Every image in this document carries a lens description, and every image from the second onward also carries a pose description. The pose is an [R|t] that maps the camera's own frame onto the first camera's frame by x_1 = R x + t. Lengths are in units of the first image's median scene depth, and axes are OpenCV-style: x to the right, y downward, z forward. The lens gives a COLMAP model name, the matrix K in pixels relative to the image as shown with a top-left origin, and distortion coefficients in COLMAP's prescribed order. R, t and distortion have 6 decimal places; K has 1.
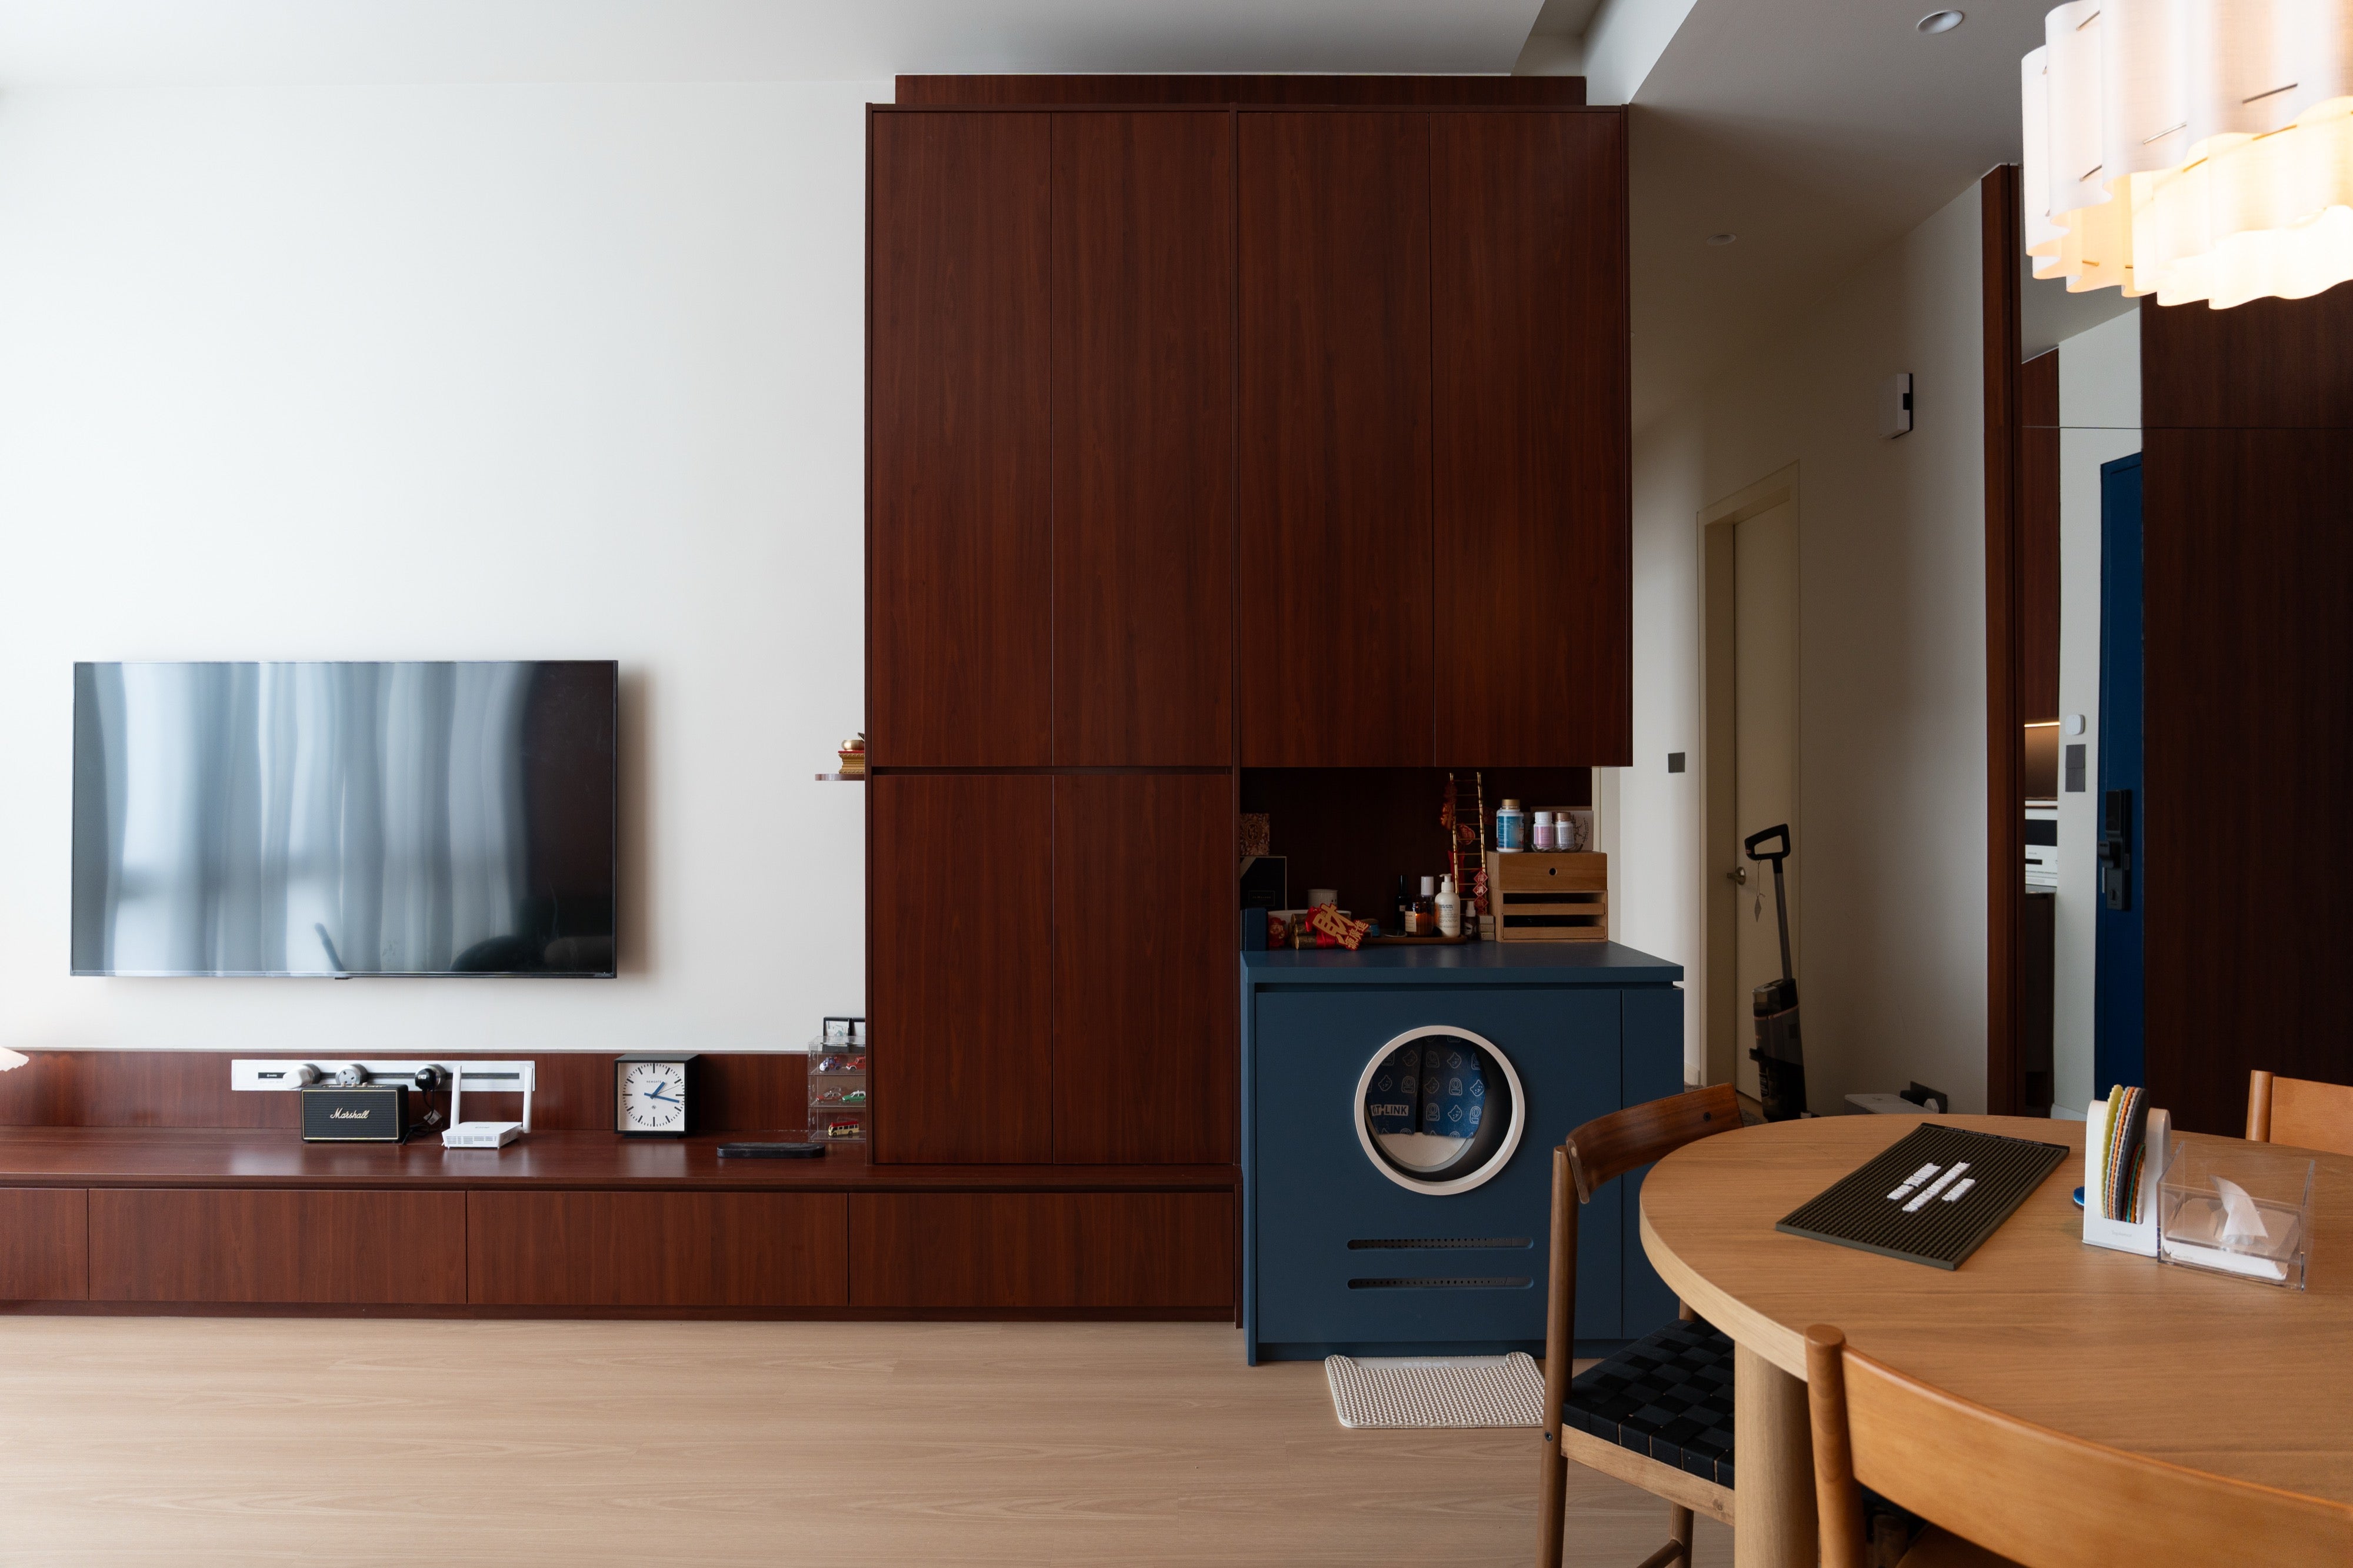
lens RADIAL K [[1264.8, 0, 1182.6], [0, 1264.8, 791.1], [0, 0, 1]] dist [-0.025145, 0.001507]
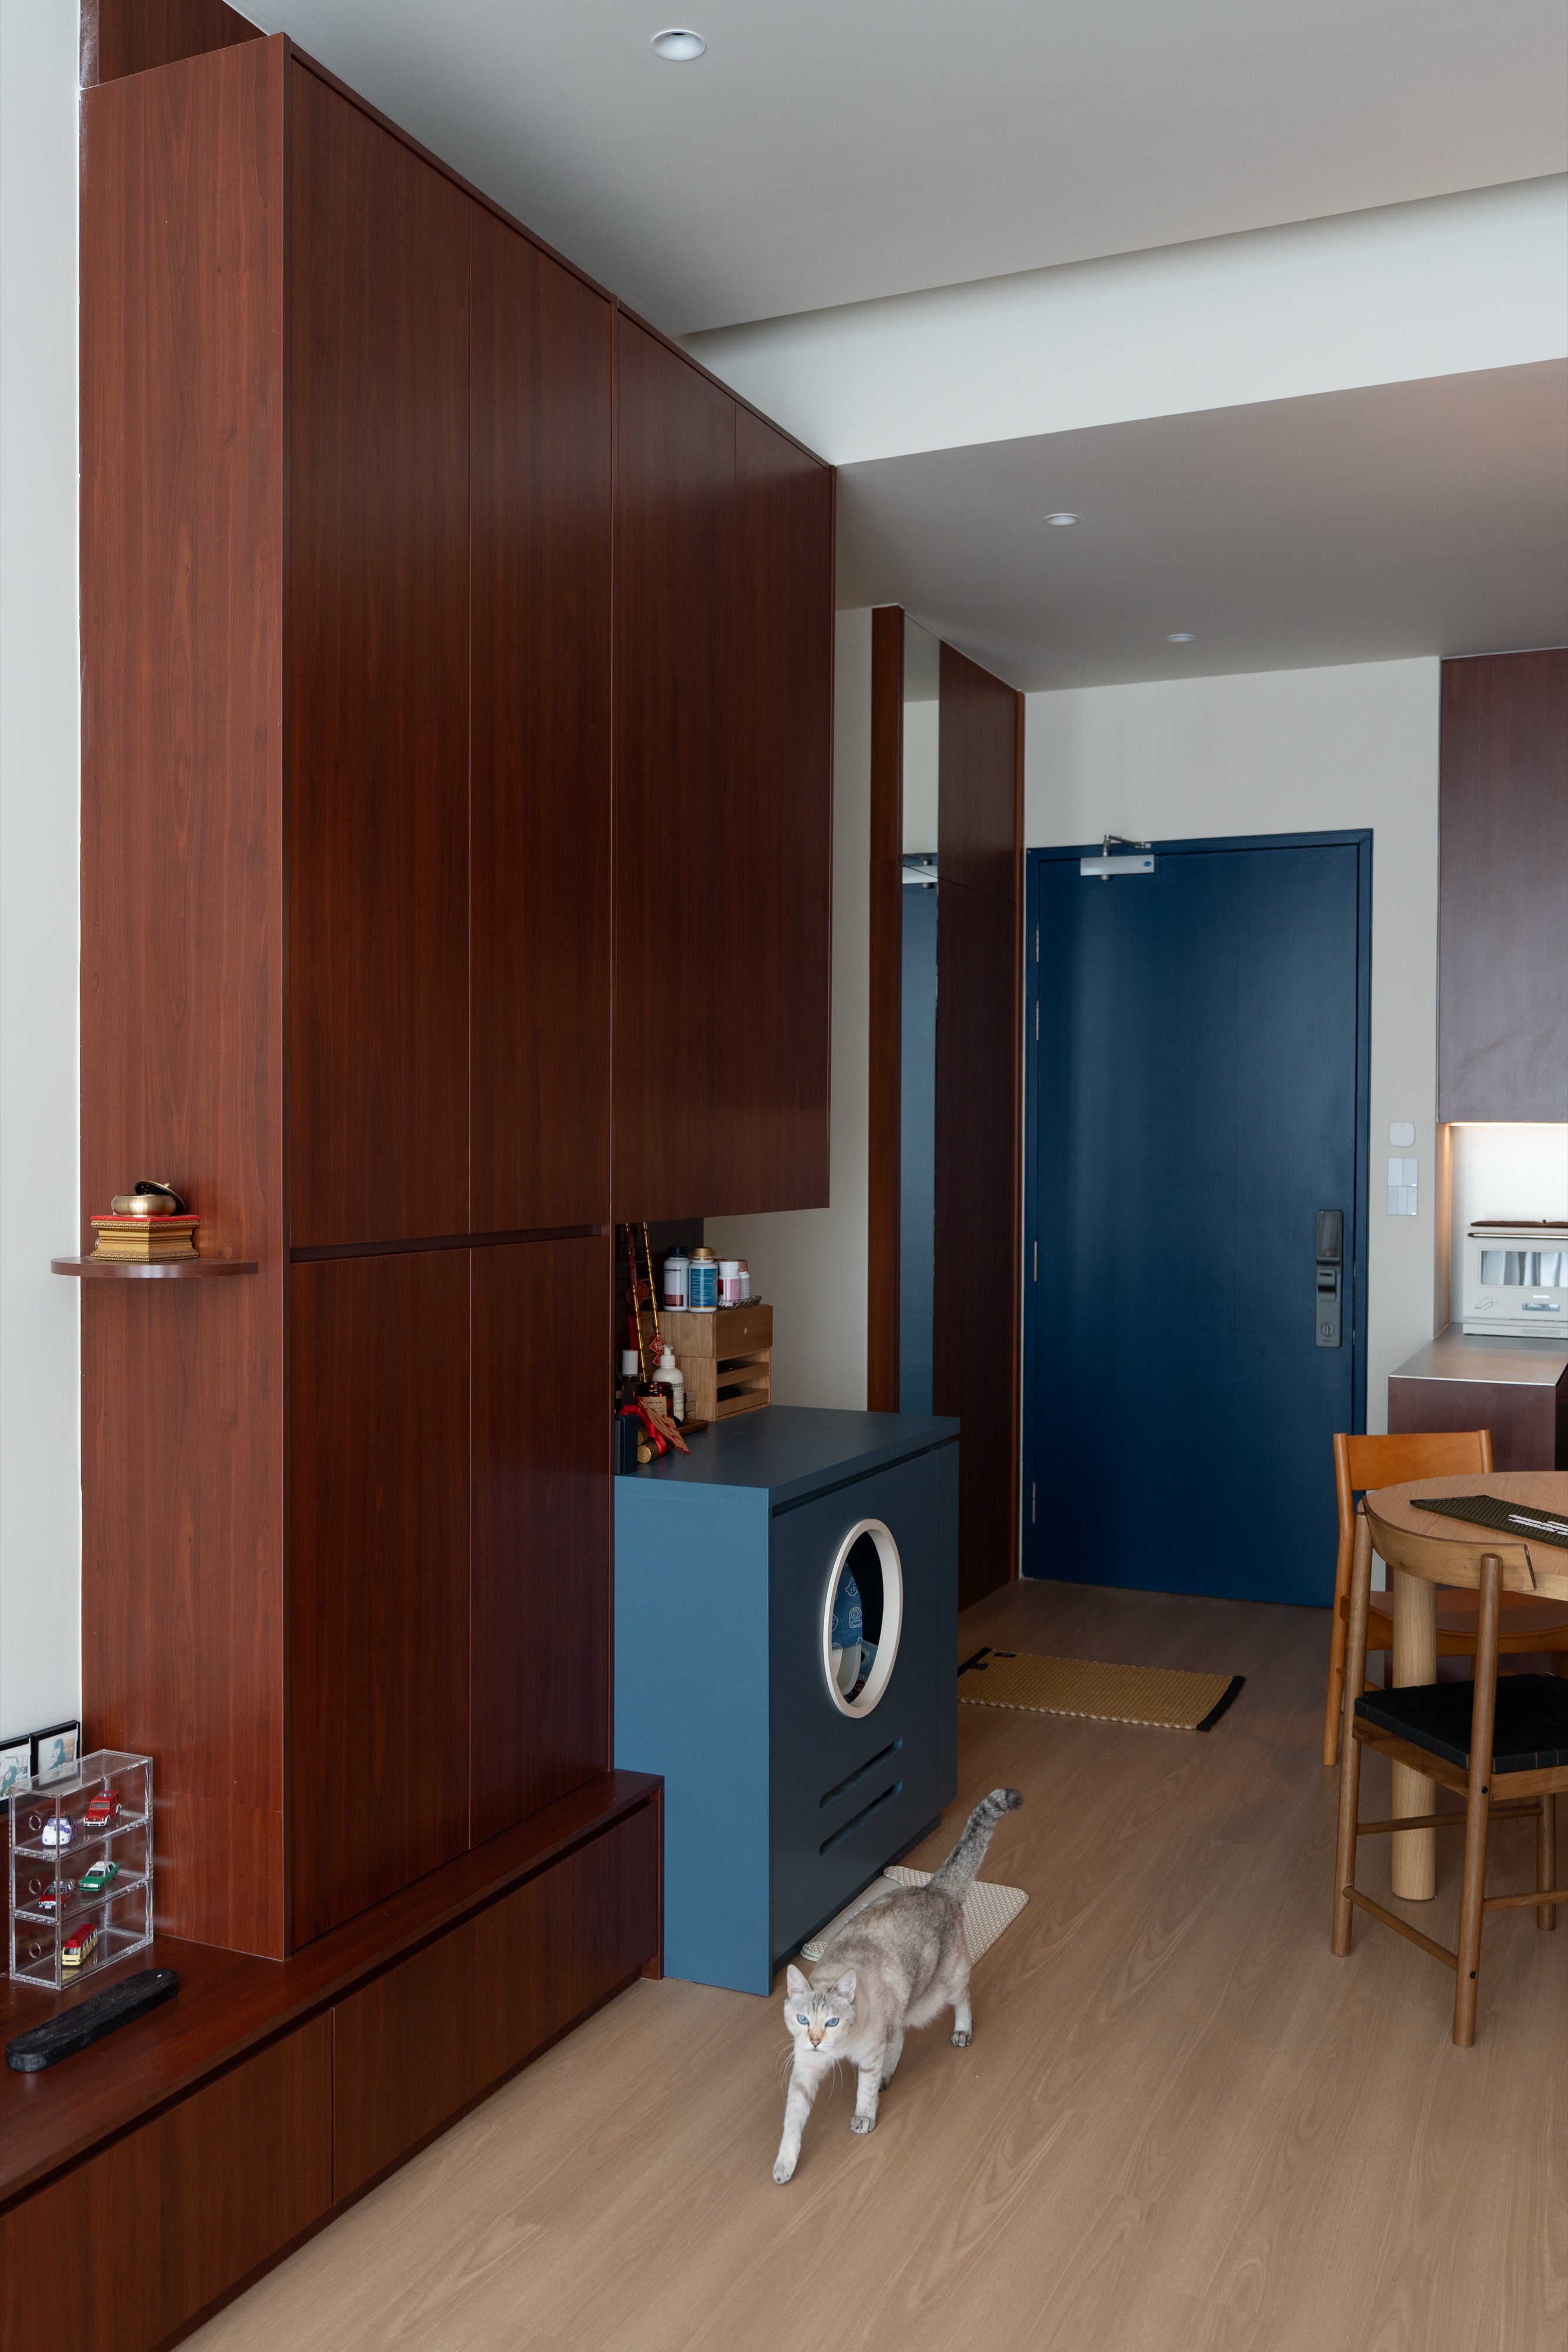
lens RADIAL K [[1971.2, 0, 785.8], [0, 1971.2, 1189.0], [0, 0, 1]] dist [-0.015767, 0.009400]
pose [[0.417517, -0.021958, 0.908404, -0.940693], [-0.006697, 0.999606, 0.027240, -0.071084], [-0.908645, -0.017457, 0.417205, 0.437929]]
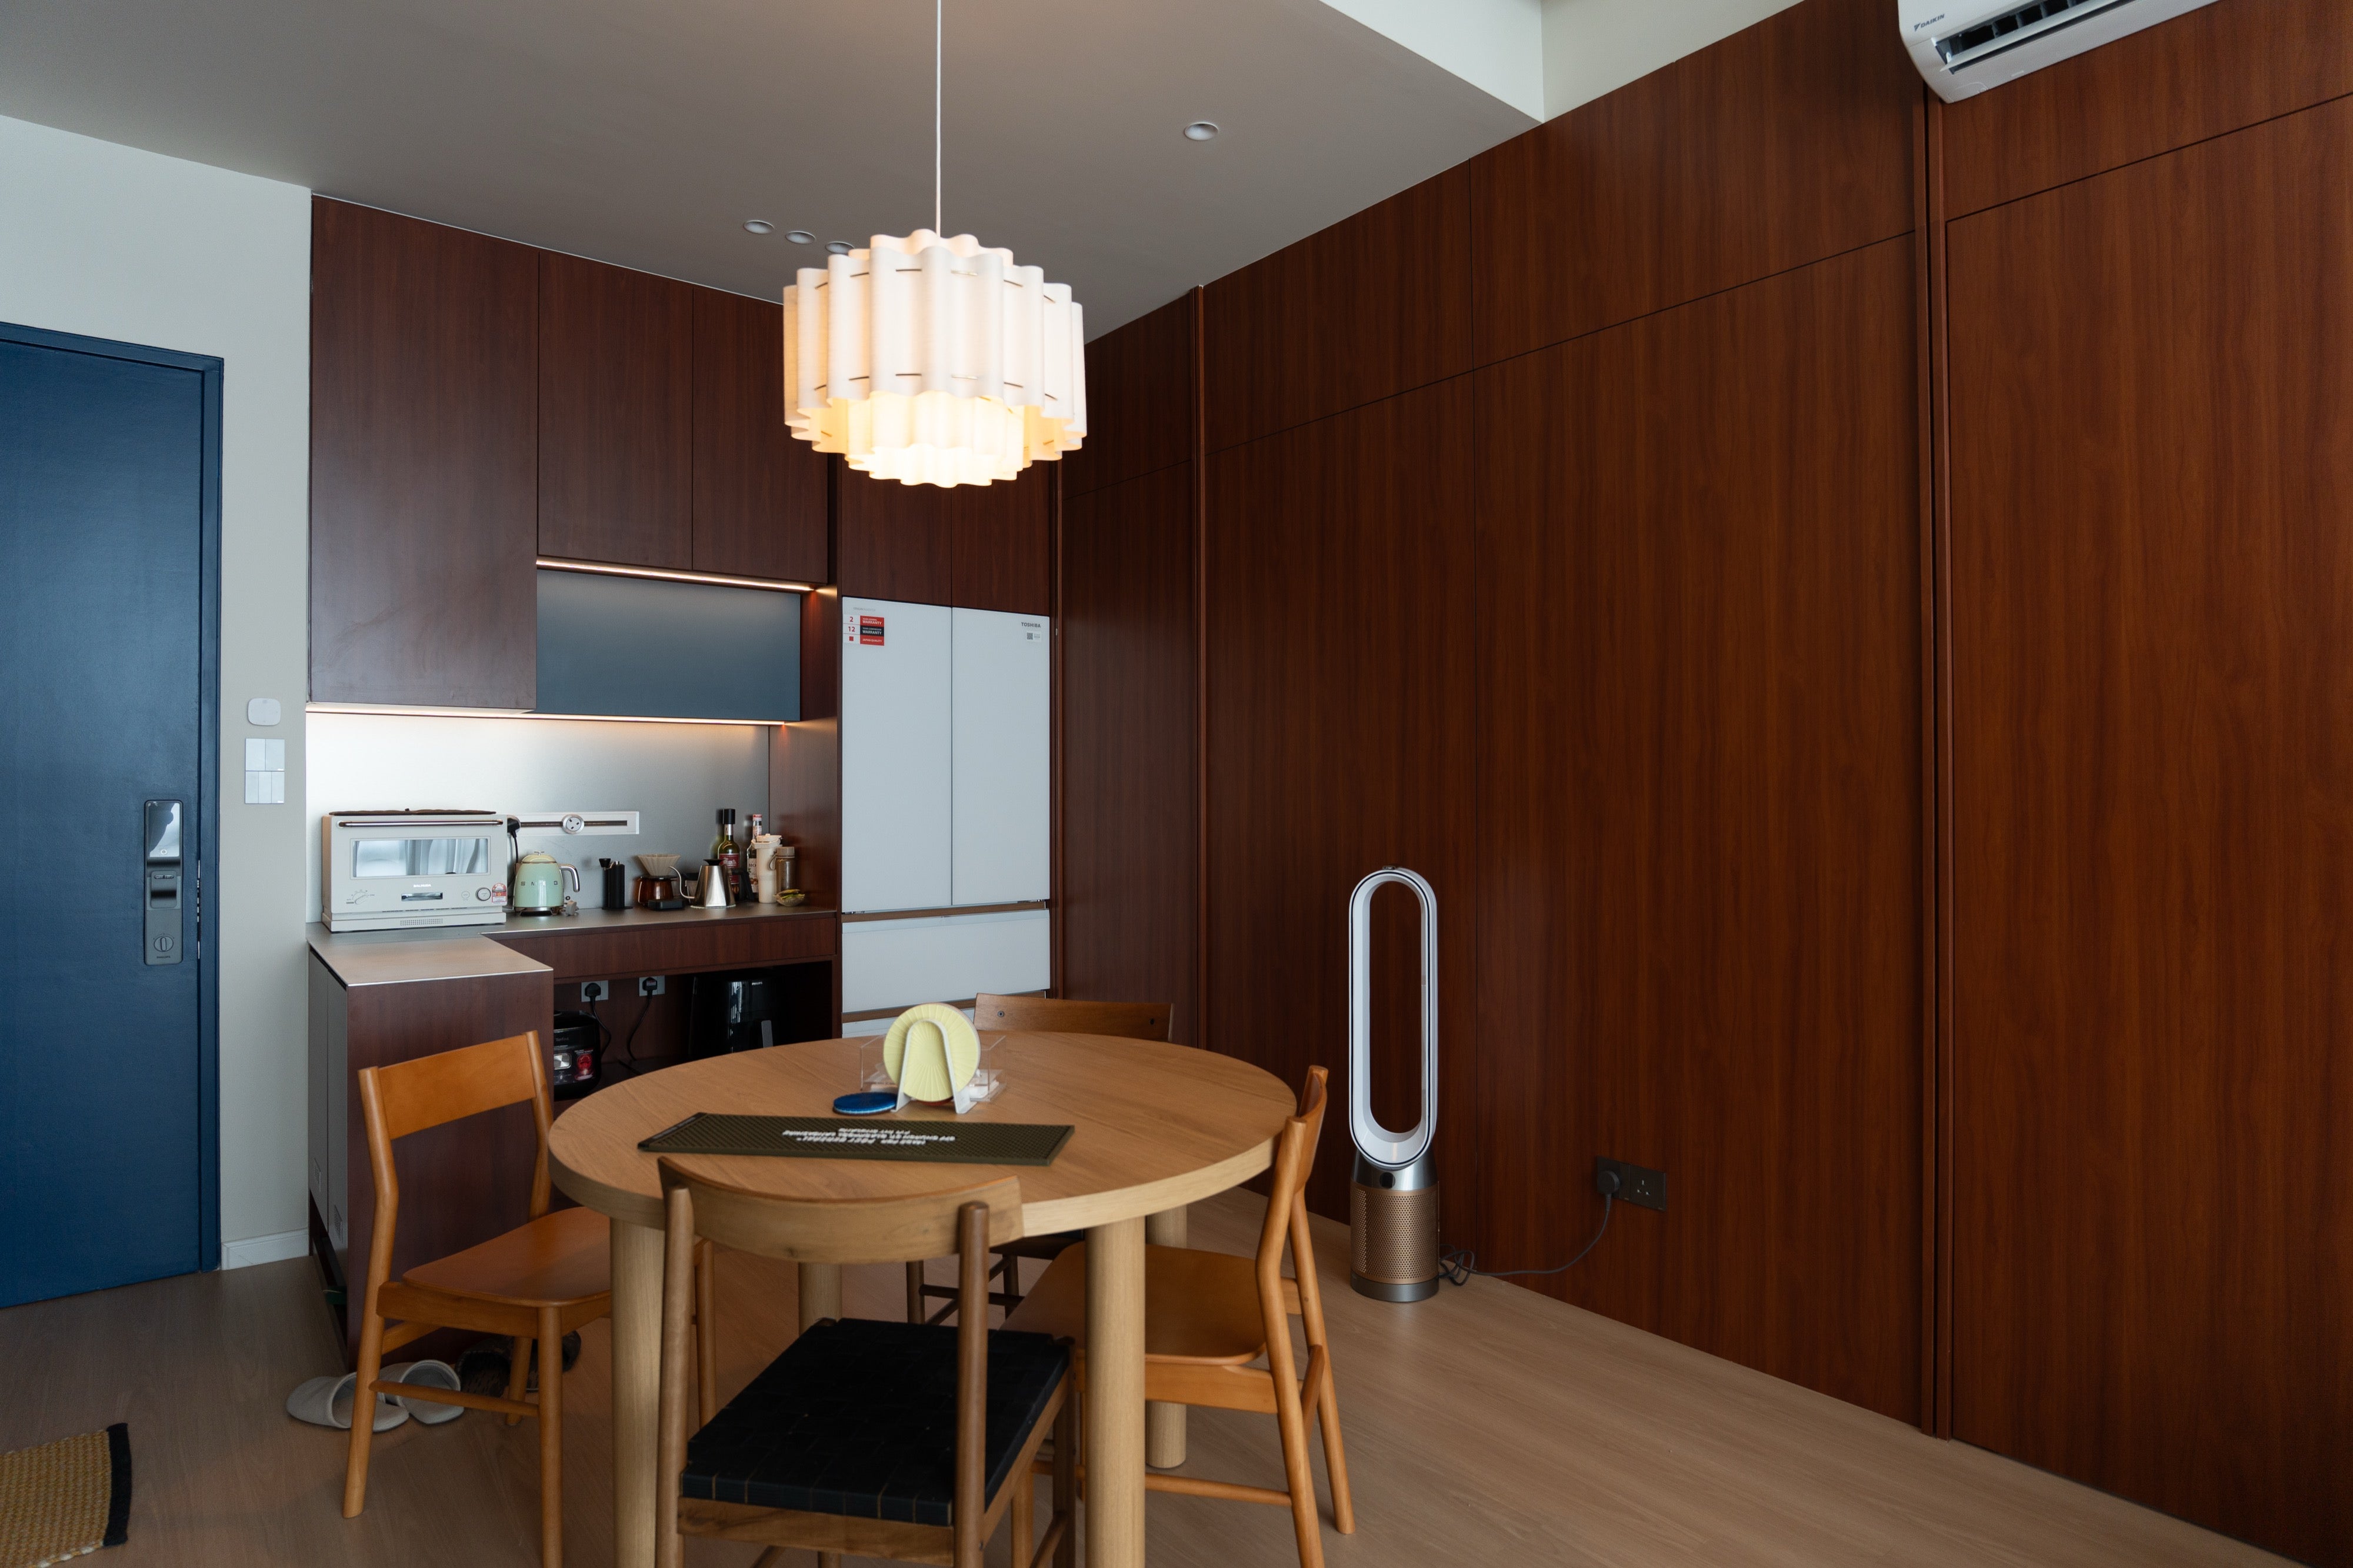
lens RADIAL K [[1264.8, 0, 1183.9], [0, 1264.8, 778.1], [0, 0, 1]] dist [-0.025145, 0.001507]
pose [[-0.631087, 0.009983, 0.775648, -0.421325], [0.000218, 0.999919, -0.012692, -0.019783], [-0.775712, -0.007841, -0.631038, 0.686379]]
